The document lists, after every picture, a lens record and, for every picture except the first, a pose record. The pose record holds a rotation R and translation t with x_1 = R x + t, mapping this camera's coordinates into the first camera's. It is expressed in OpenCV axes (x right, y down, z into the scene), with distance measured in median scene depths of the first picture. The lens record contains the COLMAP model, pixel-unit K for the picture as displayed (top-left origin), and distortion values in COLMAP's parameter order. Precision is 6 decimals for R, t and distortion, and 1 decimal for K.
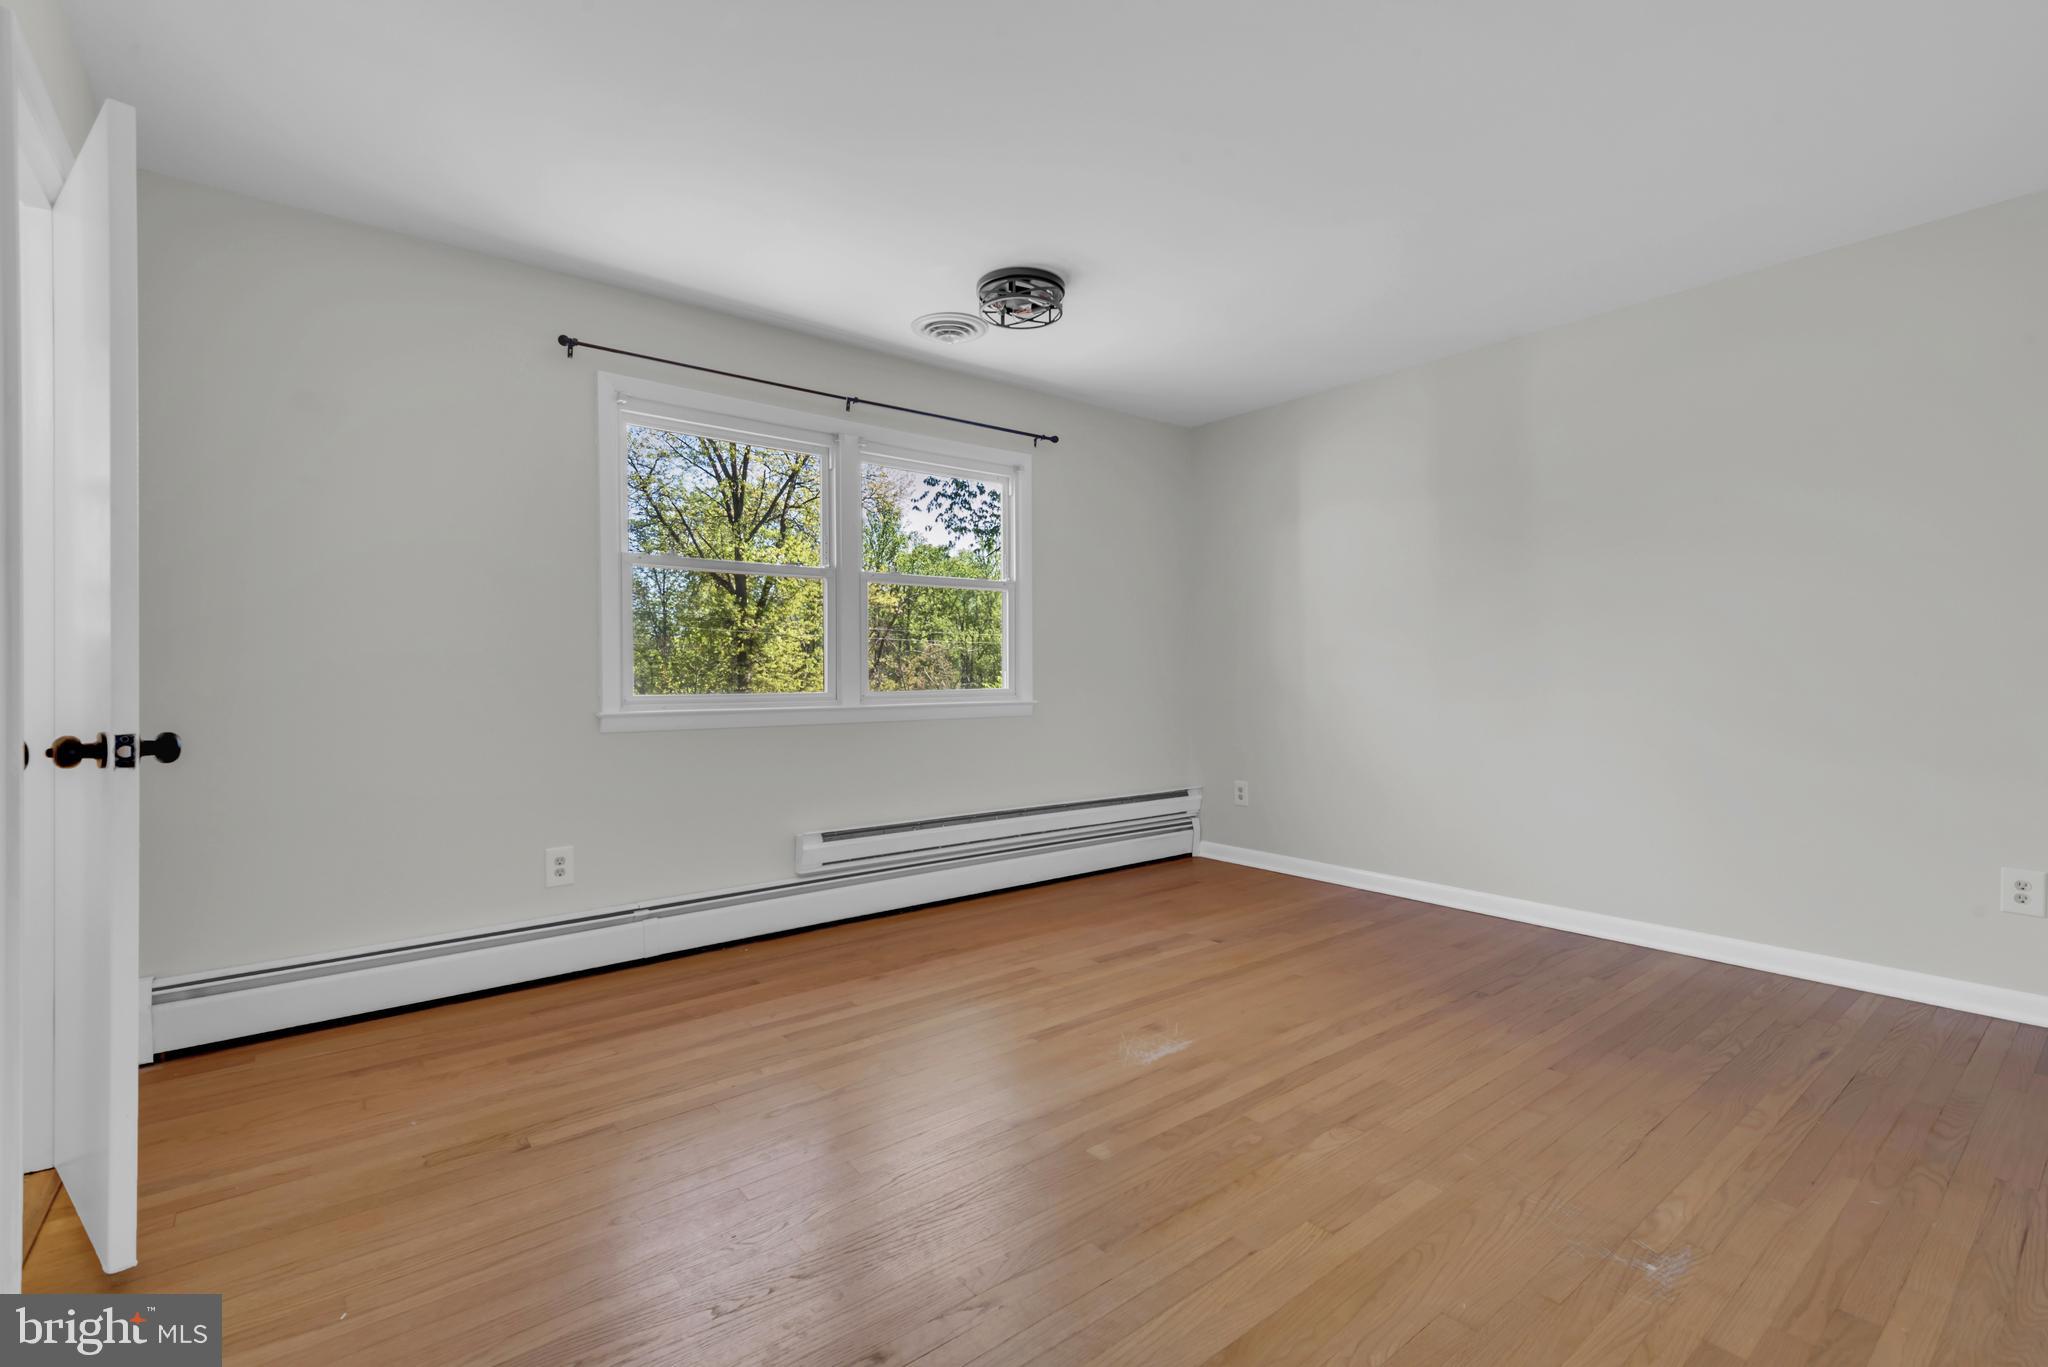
lens RADIAL K [[926.1, 0, 1015.4], [0, 926.1, 669.0], [0, 0, 1]] dist [0.009420, -0.001274]
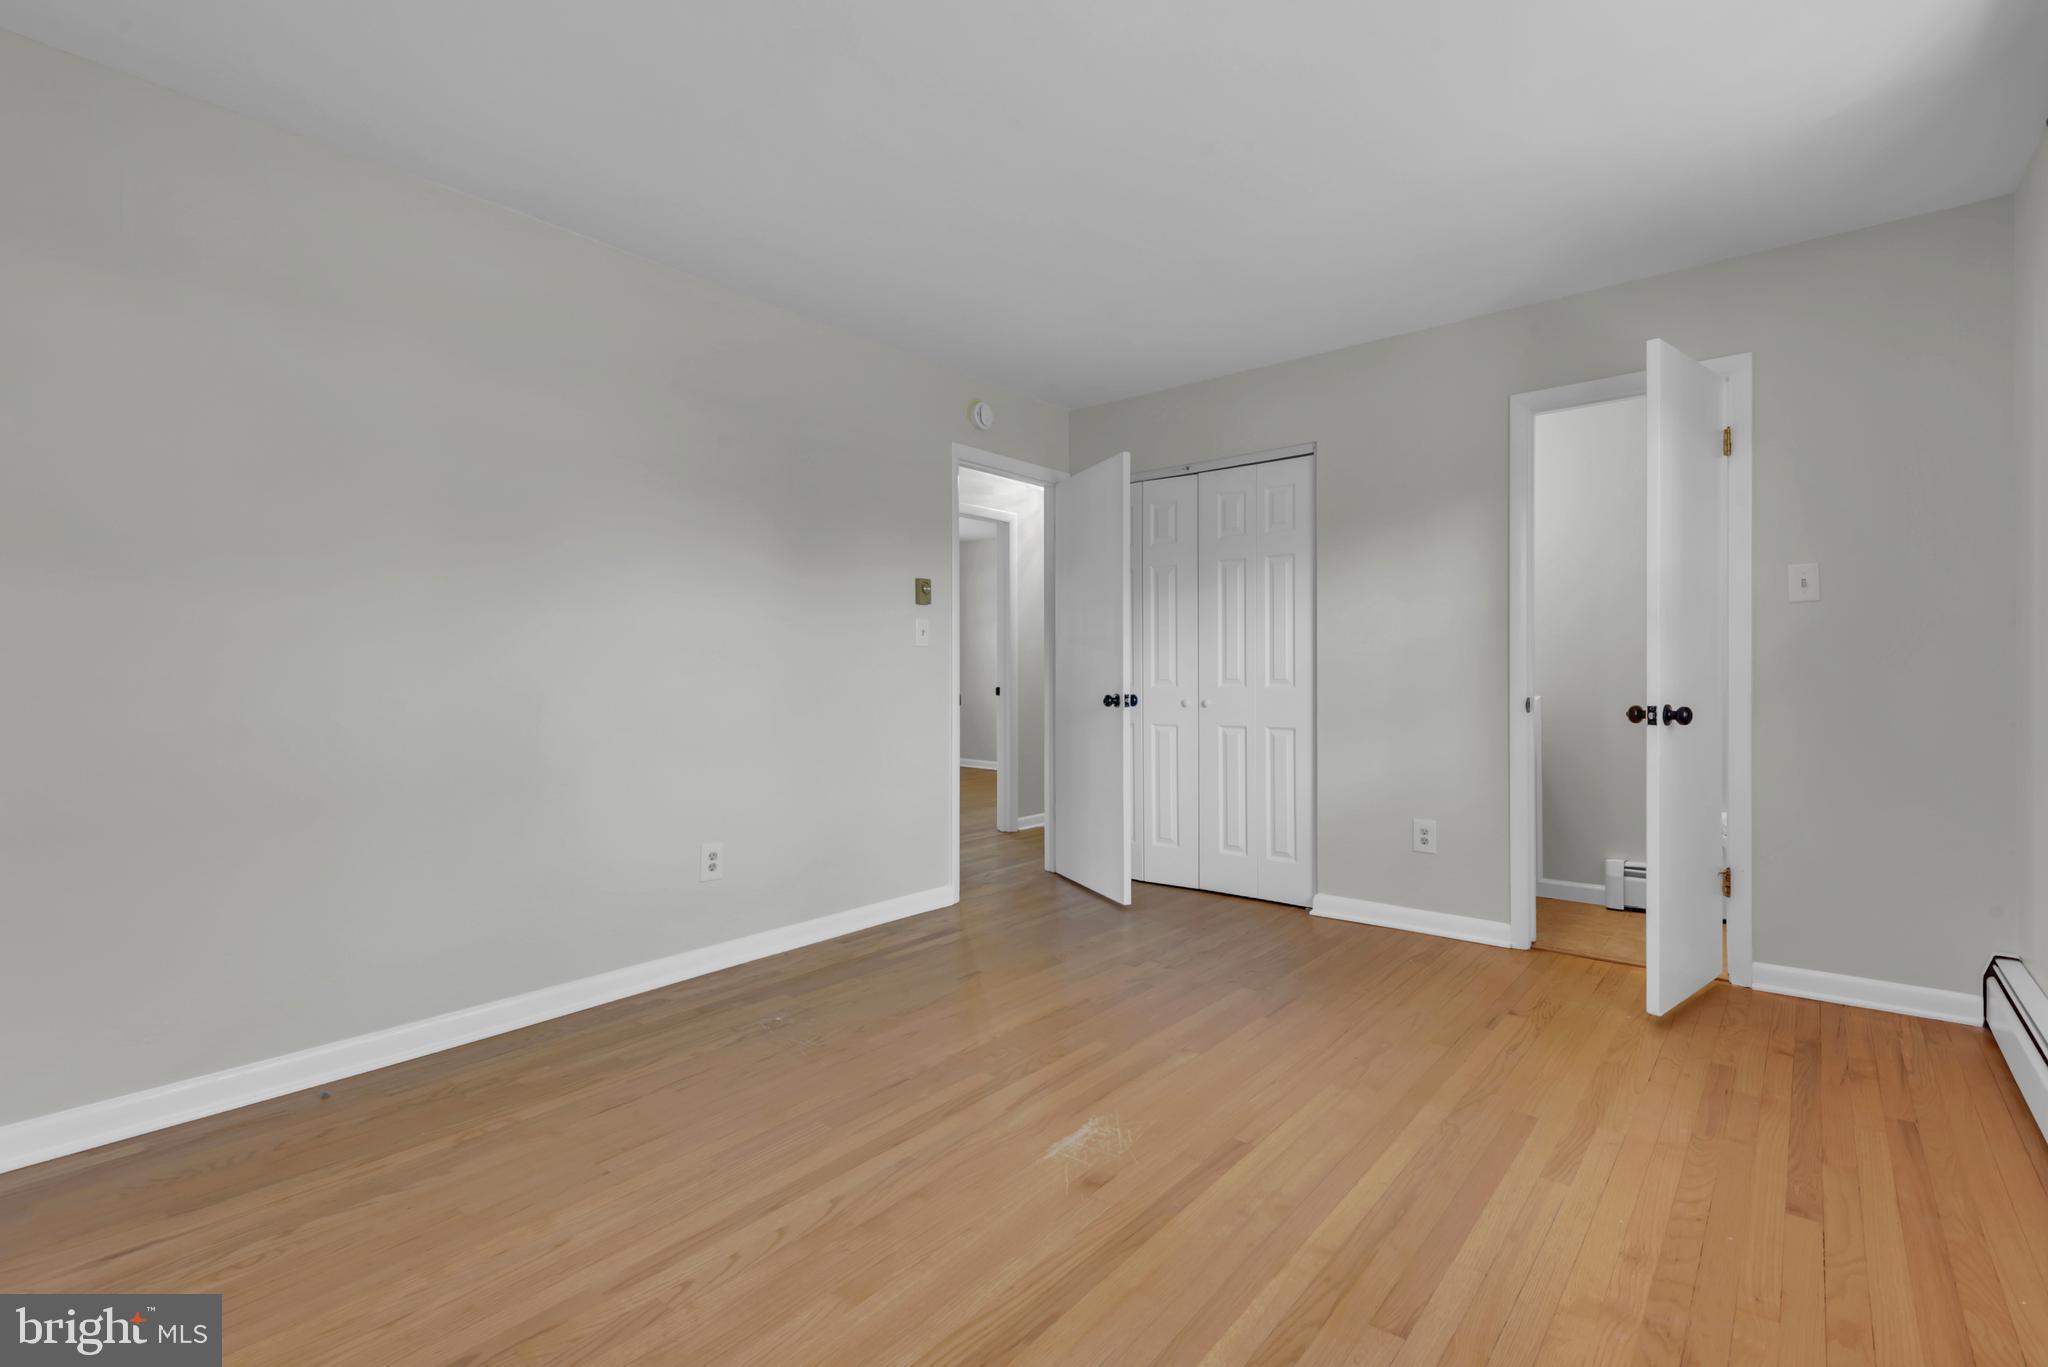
lens RADIAL K [[926.1, 0, 1015.4], [0, 926.1, 669.0], [0, 0, 1]] dist [0.009420, -0.001274]
pose [[-0.983690, 0.005102, -0.179798, 0.360448], [0.006479, 0.999954, -0.007076, 0.005270], [0.179754, -0.008126, -0.983678, 1.809462]]
